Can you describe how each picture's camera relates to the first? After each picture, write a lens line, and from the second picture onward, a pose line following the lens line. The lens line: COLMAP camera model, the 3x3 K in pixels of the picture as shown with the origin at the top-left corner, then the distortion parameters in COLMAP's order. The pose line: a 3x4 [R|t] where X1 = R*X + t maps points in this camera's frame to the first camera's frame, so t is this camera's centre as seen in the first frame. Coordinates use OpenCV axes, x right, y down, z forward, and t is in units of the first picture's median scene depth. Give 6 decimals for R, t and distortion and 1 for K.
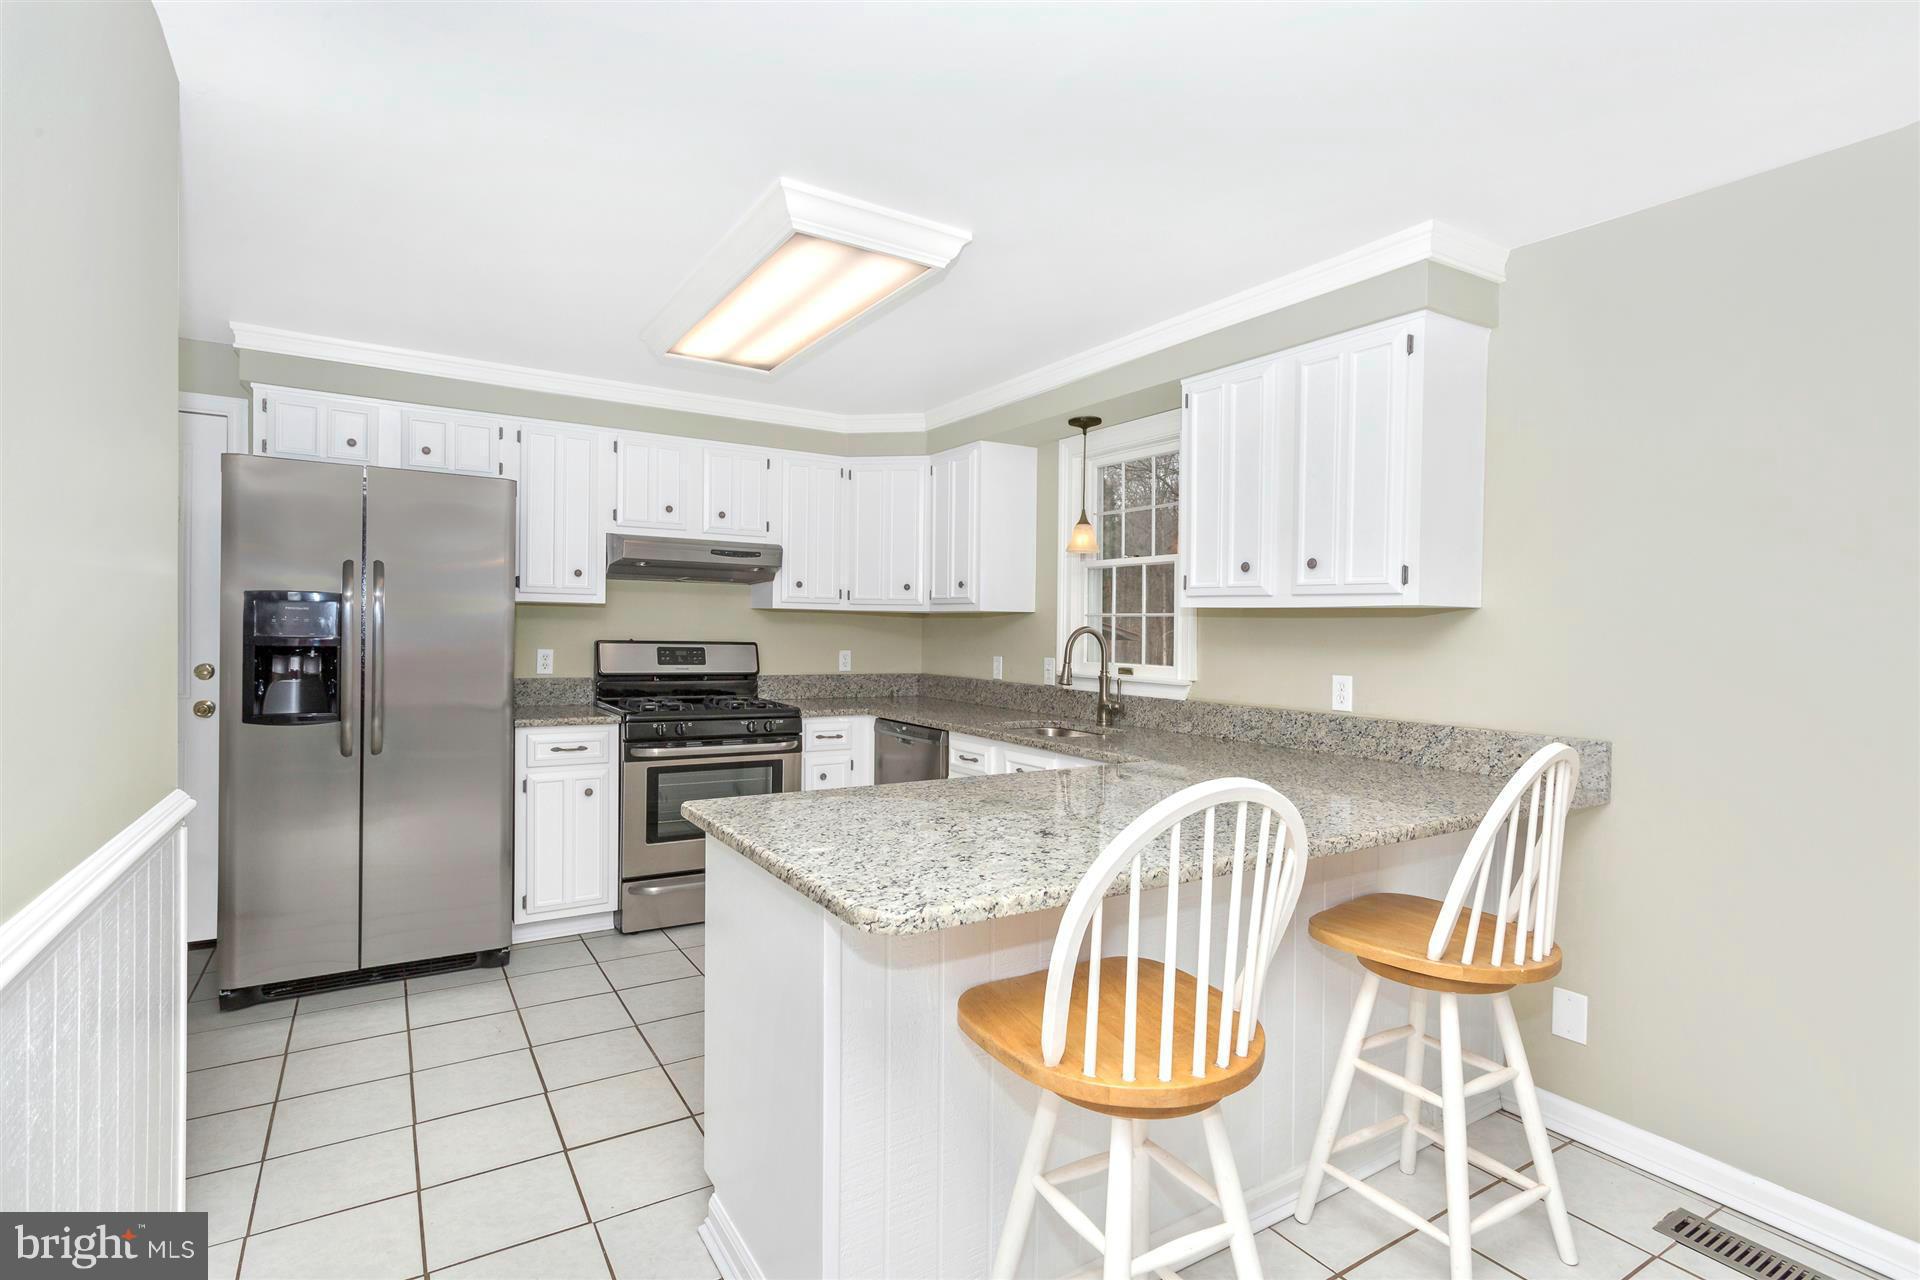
lens RADIAL K [[919.8, 0, 957.5], [0, 919.8, 666.0], [0, 0, 1]] dist [-0.000276, 0.000702]
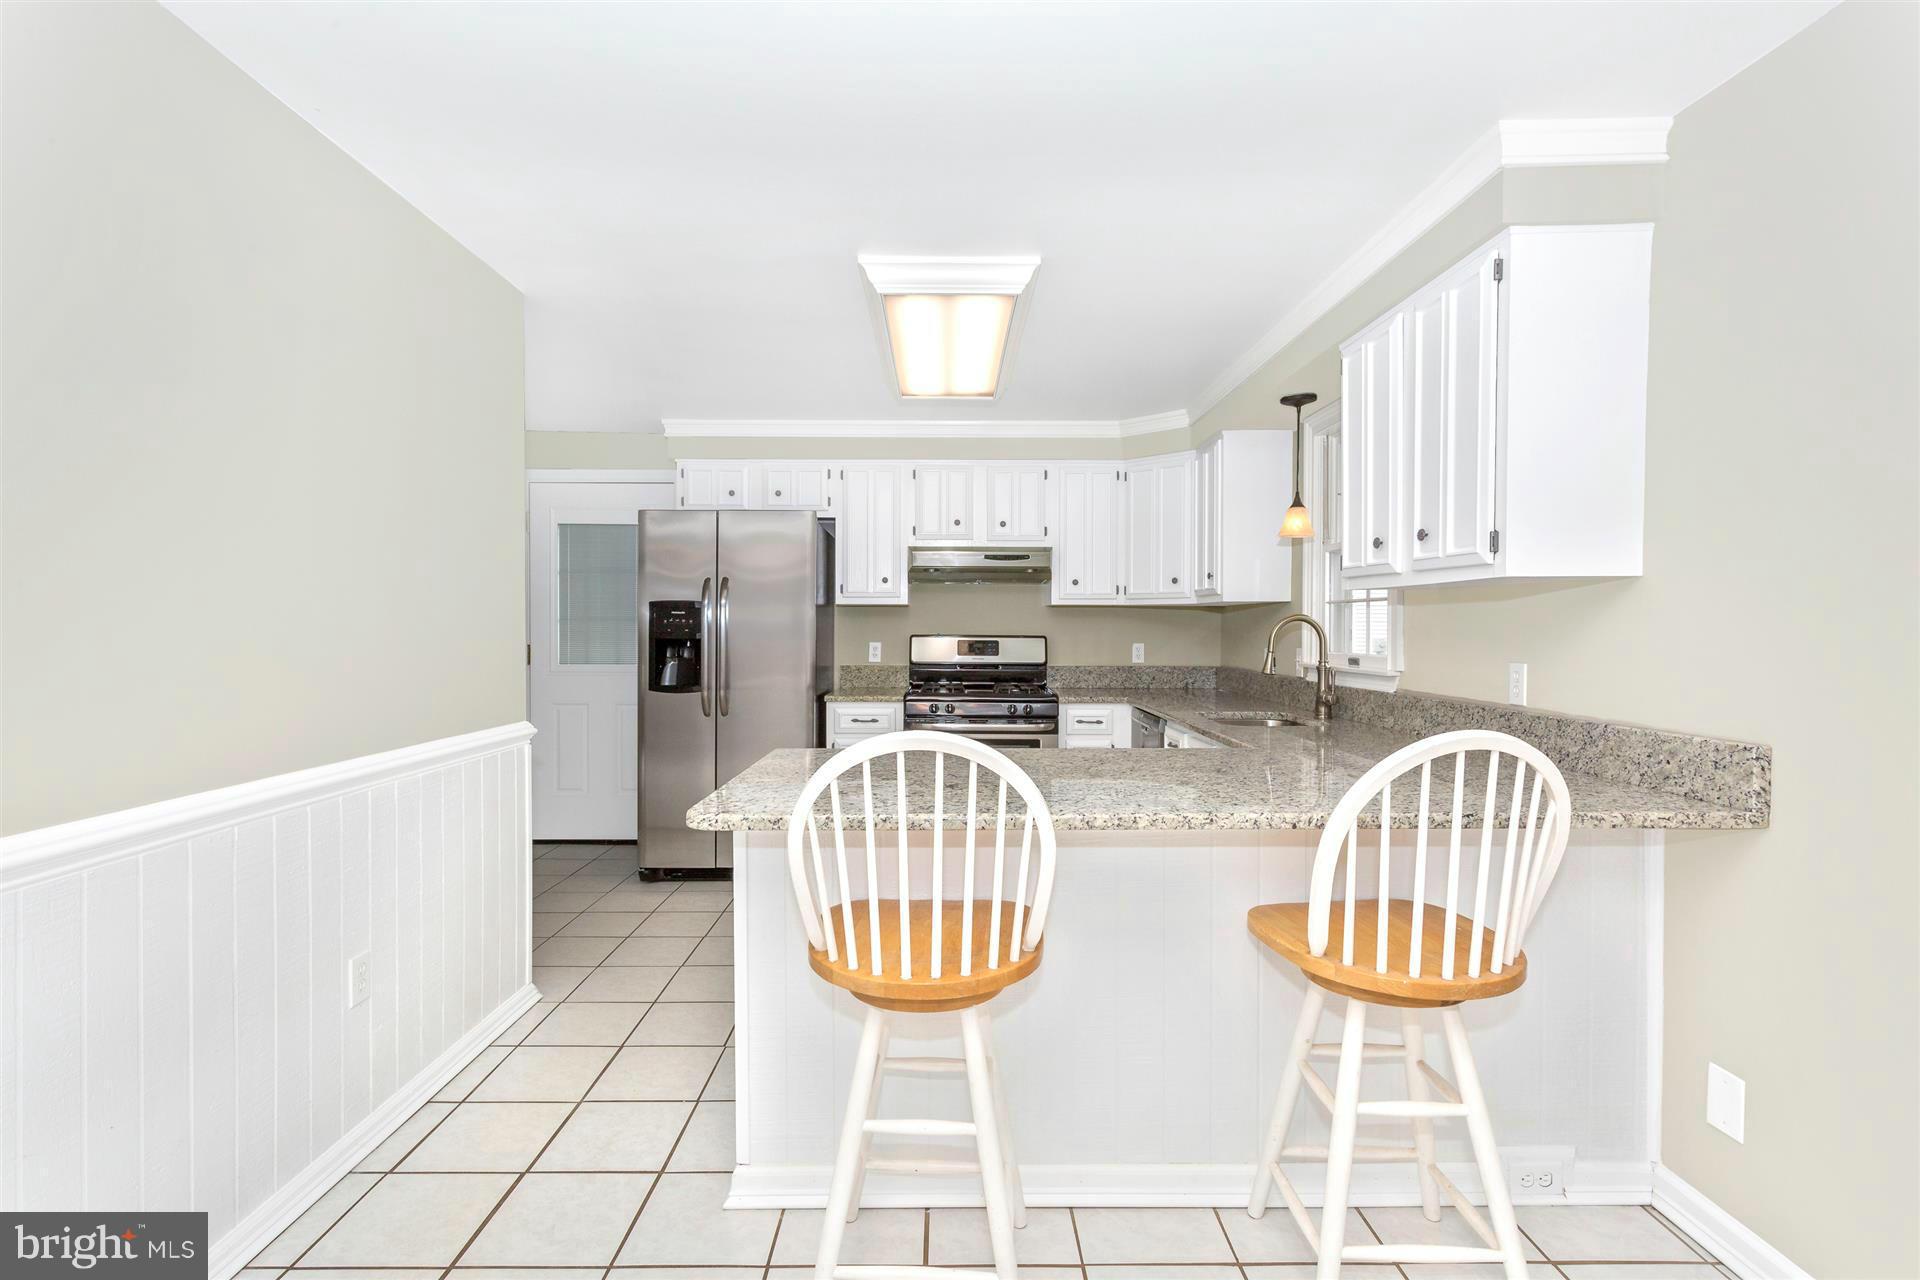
lens RADIAL K [[904.4, 0, 955.1], [0, 904.4, 677.7], [0, 0, 1]] dist [0.001595, 0.000326]
pose [[0.850097, 0.014885, -0.526416, 0.315004], [-0.008618, 0.999860, 0.014355, 0.012125], [0.526556, -0.007667, 0.850106, 0.011656]]
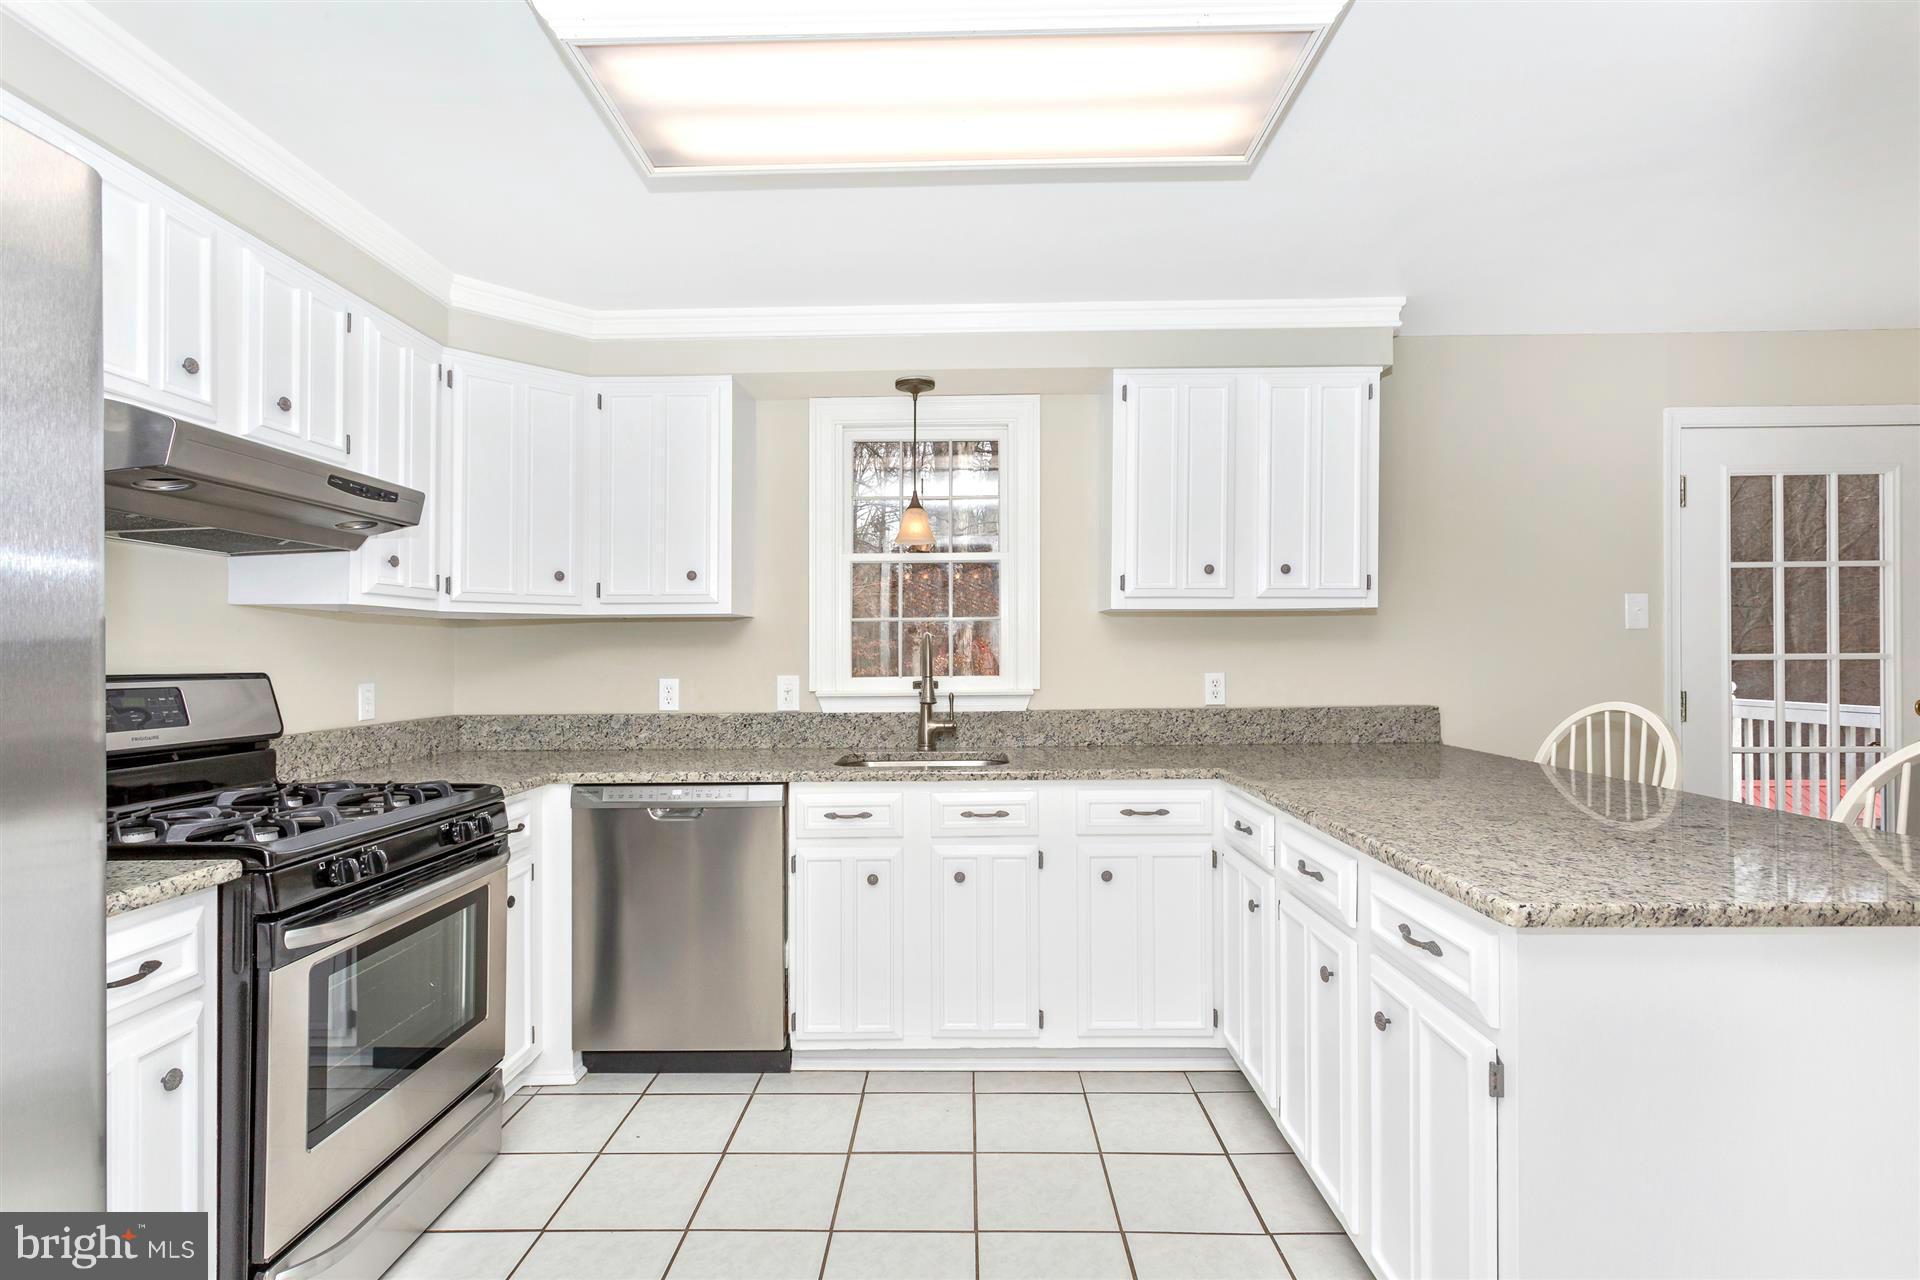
lens RADIAL K [[919.8, 0, 957.5], [0, 919.8, 666.0], [0, 0, 1]] dist [-0.000276, 0.000702]
pose [[0.546961, -0.033484, 0.836488, -0.509346], [0.051892, 0.998634, 0.006044, -0.015530], [-0.835548, 0.040102, 0.547952, 0.494536]]
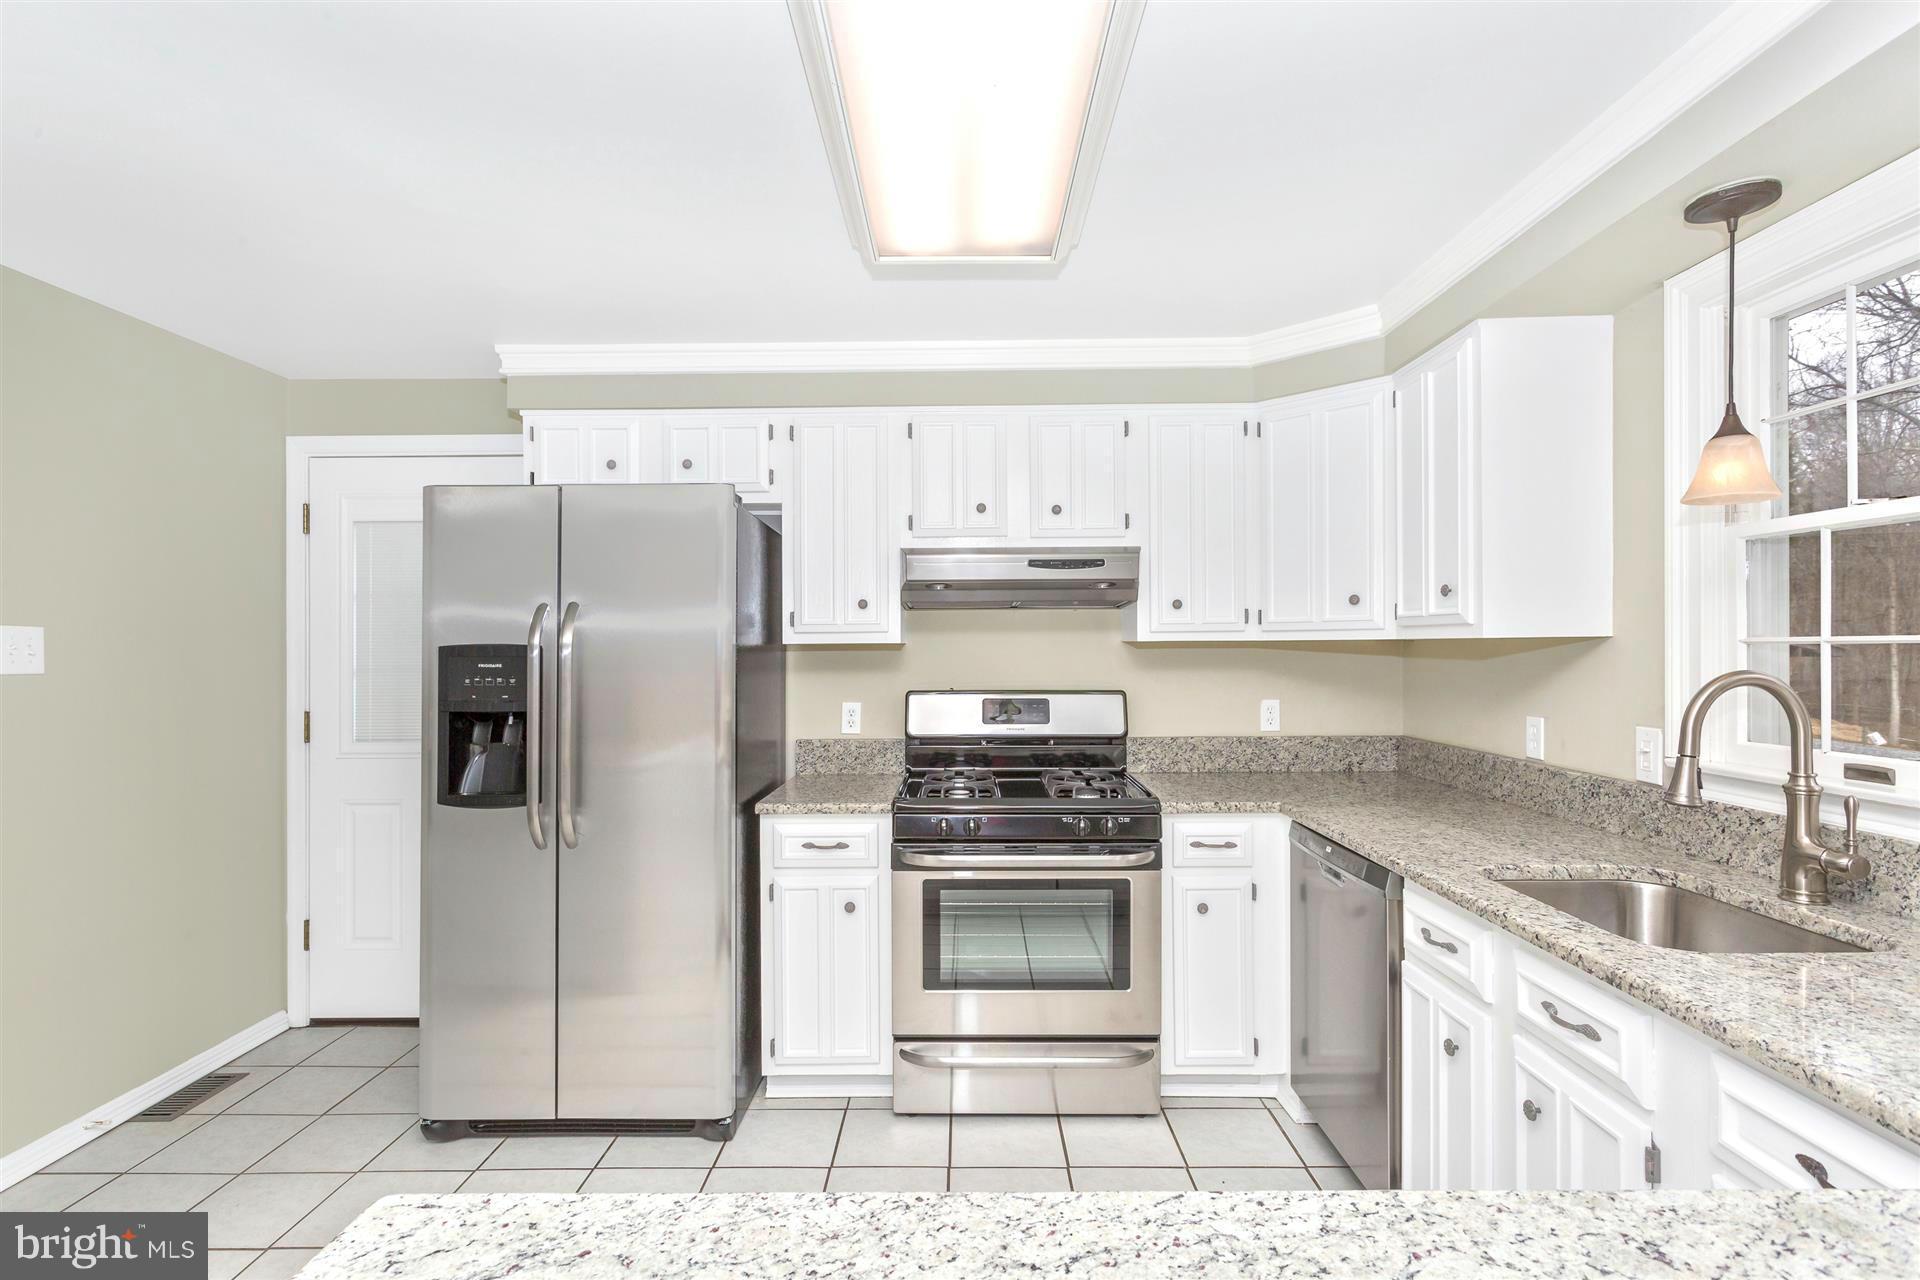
lens RADIAL K [[919.8, 0, 957.5], [0, 919.8, 666.0], [0, 0, 1]] dist [-0.000276, 0.000702]
pose [[0.842542, -0.012657, -0.538481, 0.058016], [0.000163, 0.999730, -0.023243, -0.033431], [0.538630, 0.019496, 0.842317, 0.412489]]
